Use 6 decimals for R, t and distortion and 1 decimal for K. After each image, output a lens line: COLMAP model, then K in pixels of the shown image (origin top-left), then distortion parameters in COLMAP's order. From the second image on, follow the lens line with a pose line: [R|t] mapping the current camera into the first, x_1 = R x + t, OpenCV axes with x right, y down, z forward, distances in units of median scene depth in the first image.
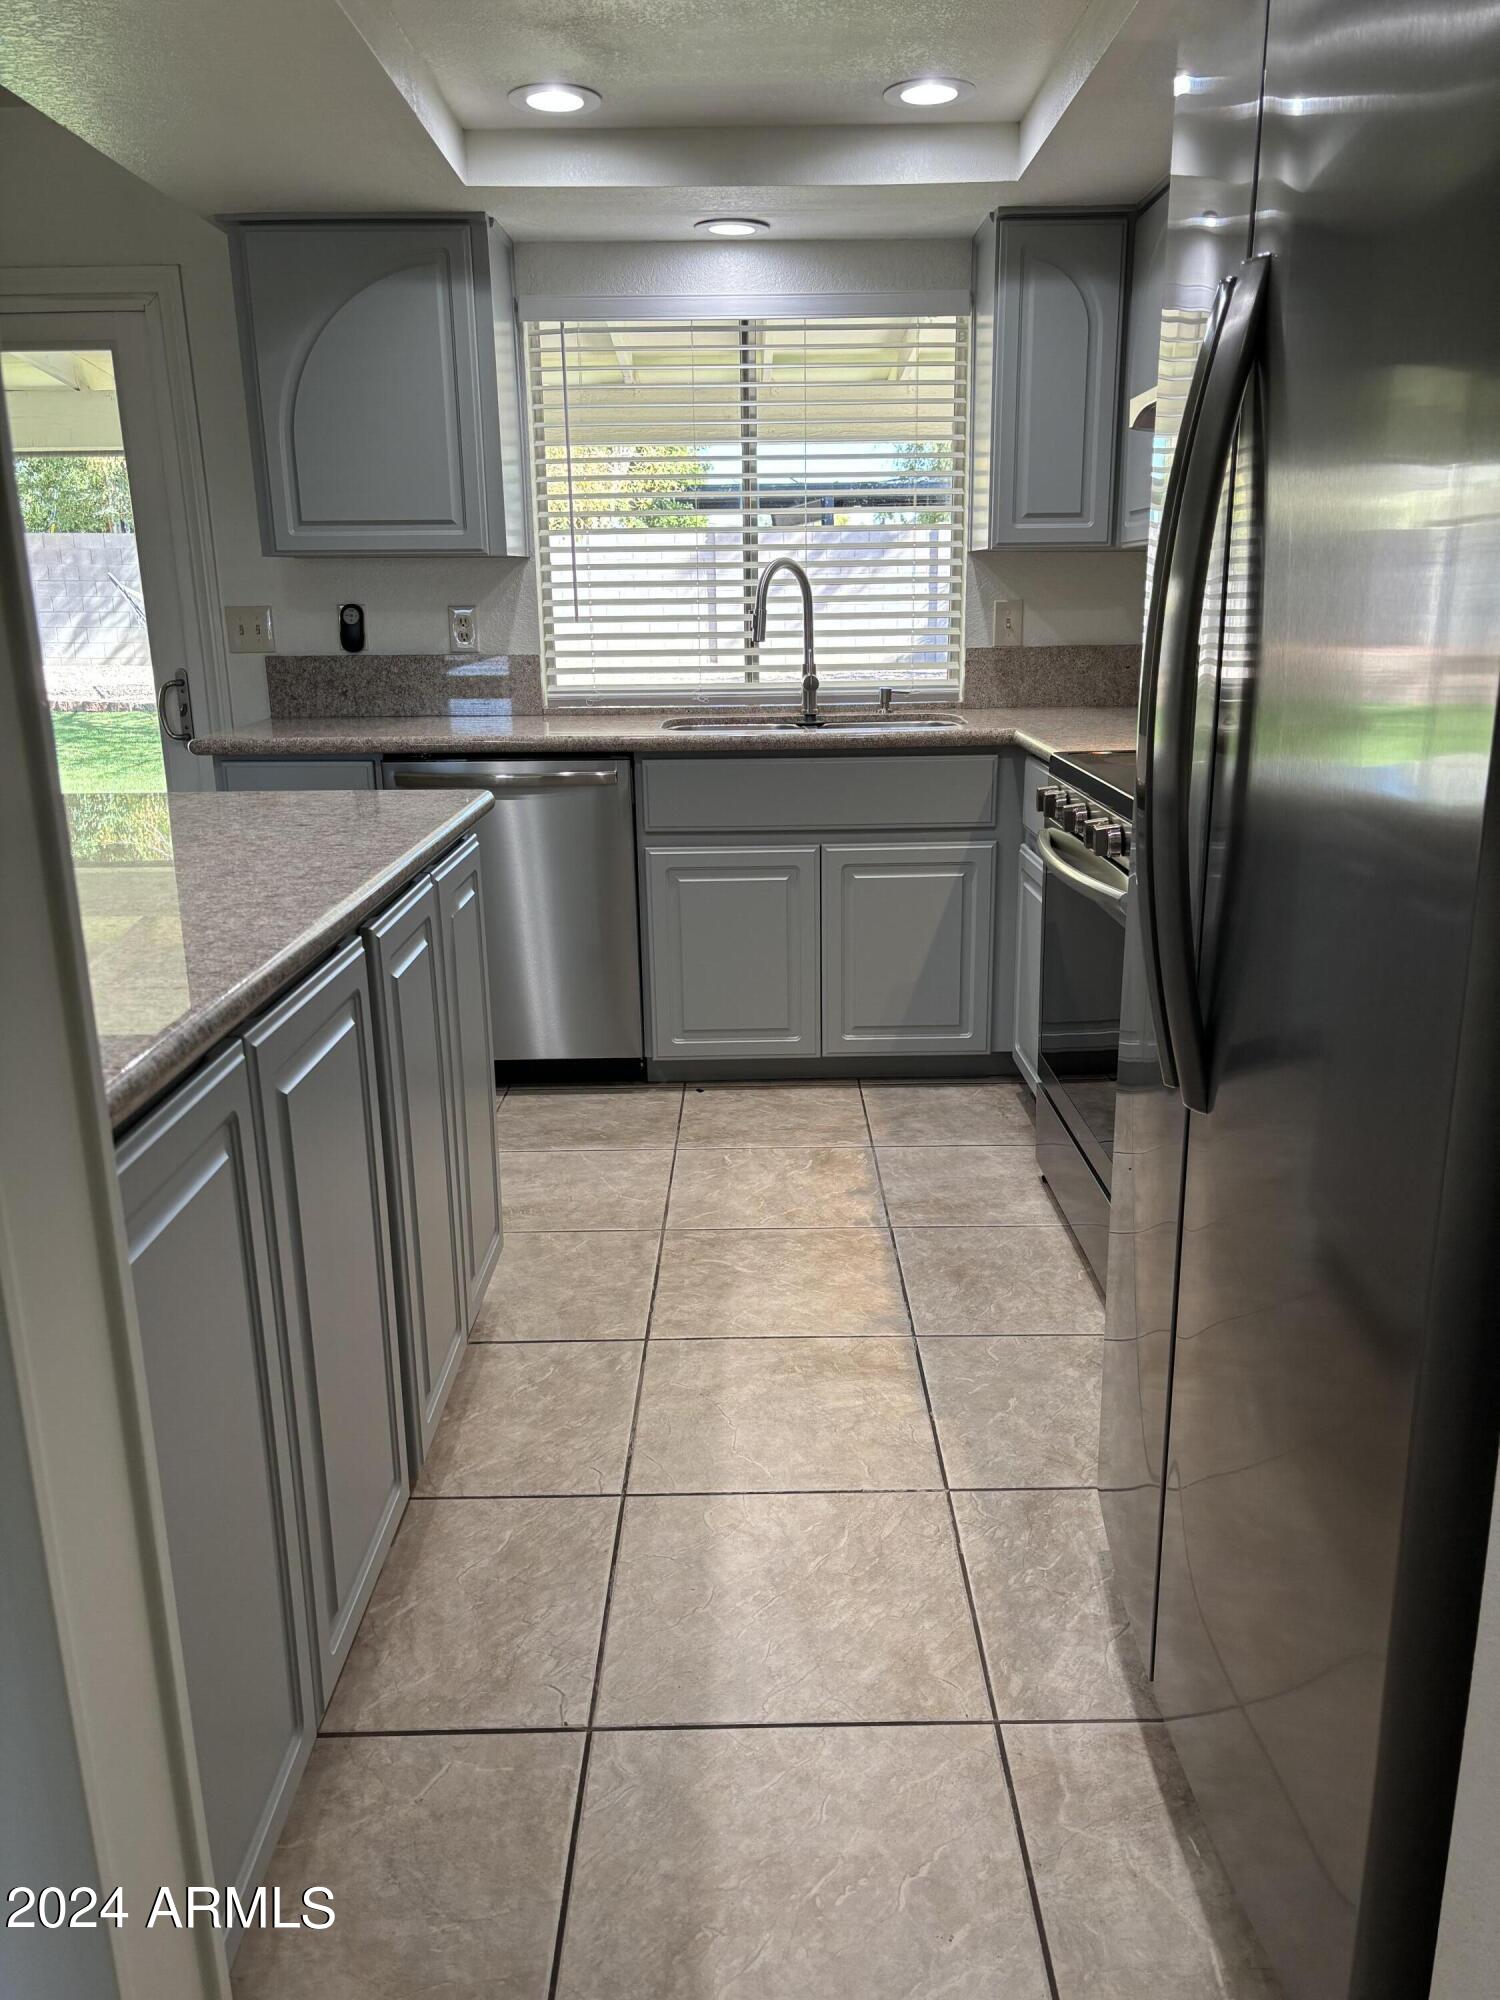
lens RADIAL K [[1496.1, 0, 755.2], [0, 1496.1, 994.6], [0, 0, 1]] dist [-0.016477, -0.004847]
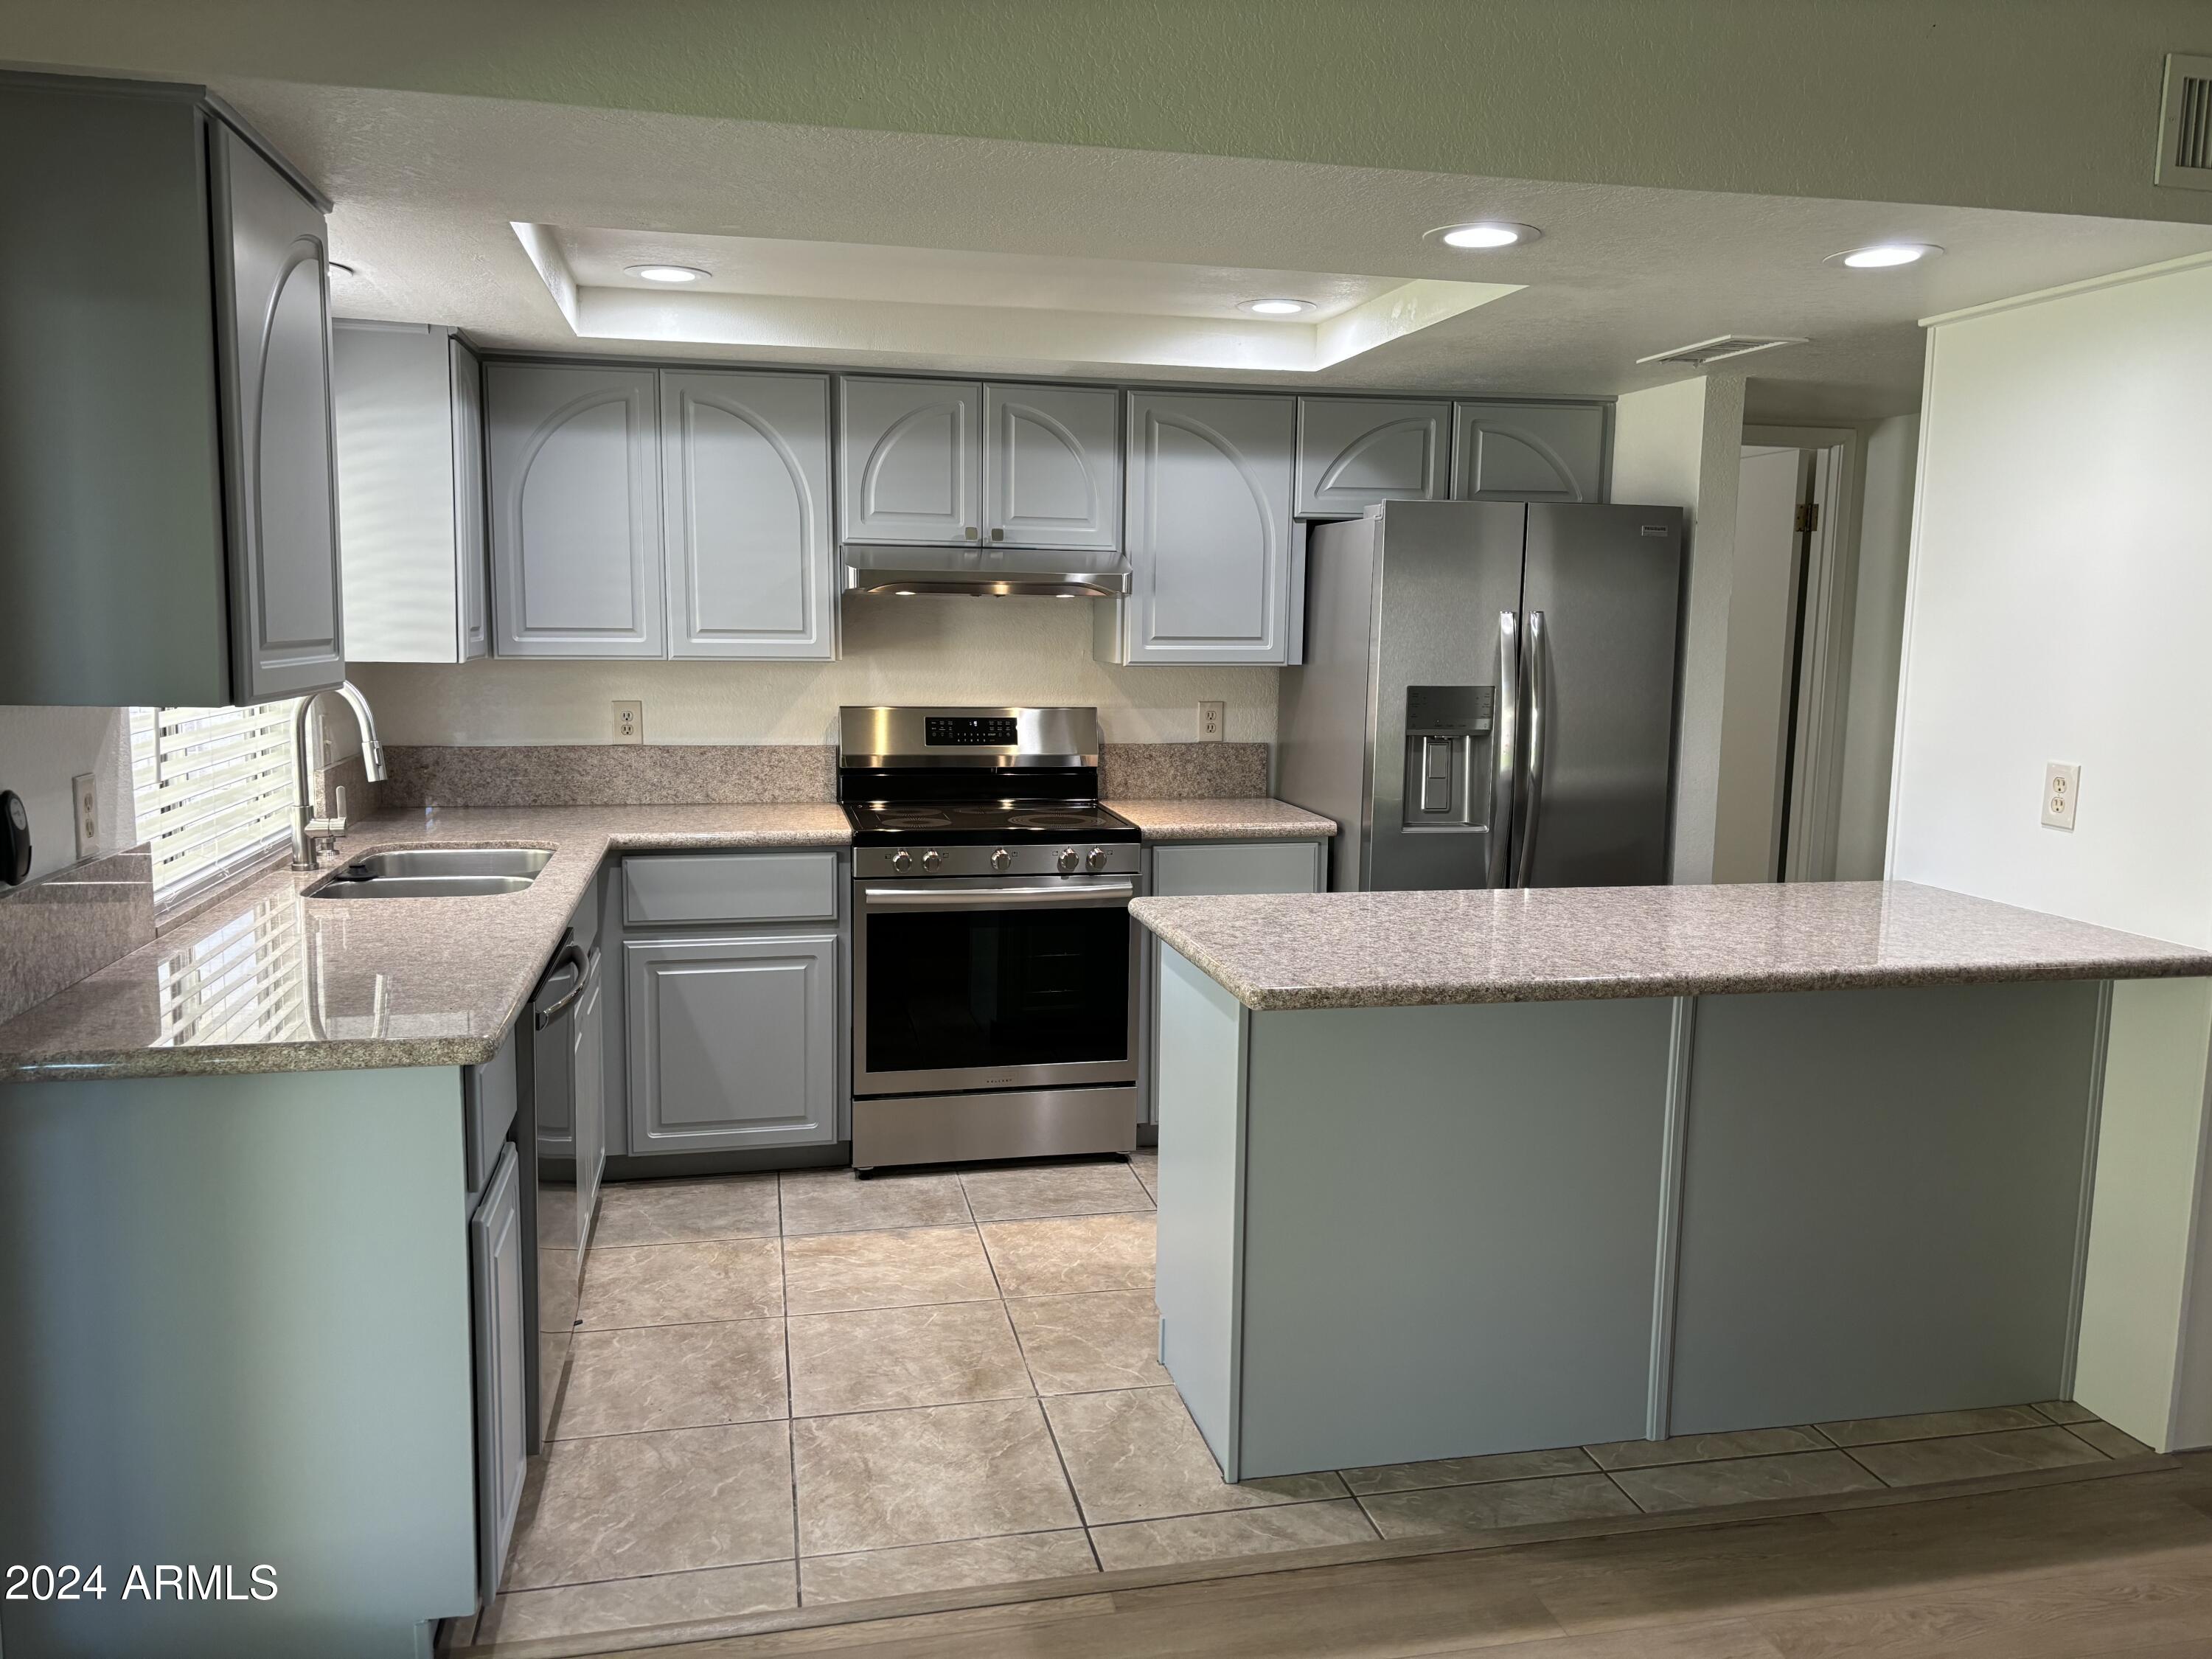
lens RADIAL K [[1654.7, 0, 1109.6], [0, 1654.7, 832.8], [0, 0, 1]] dist [-0.016477, -0.004847]
pose [[-0.209870, -0.118144, 0.970565, -1.095702], [0.244146, 0.954894, 0.169029, -0.316057], [-0.946756, 0.272434, -0.171559, 0.962256]]
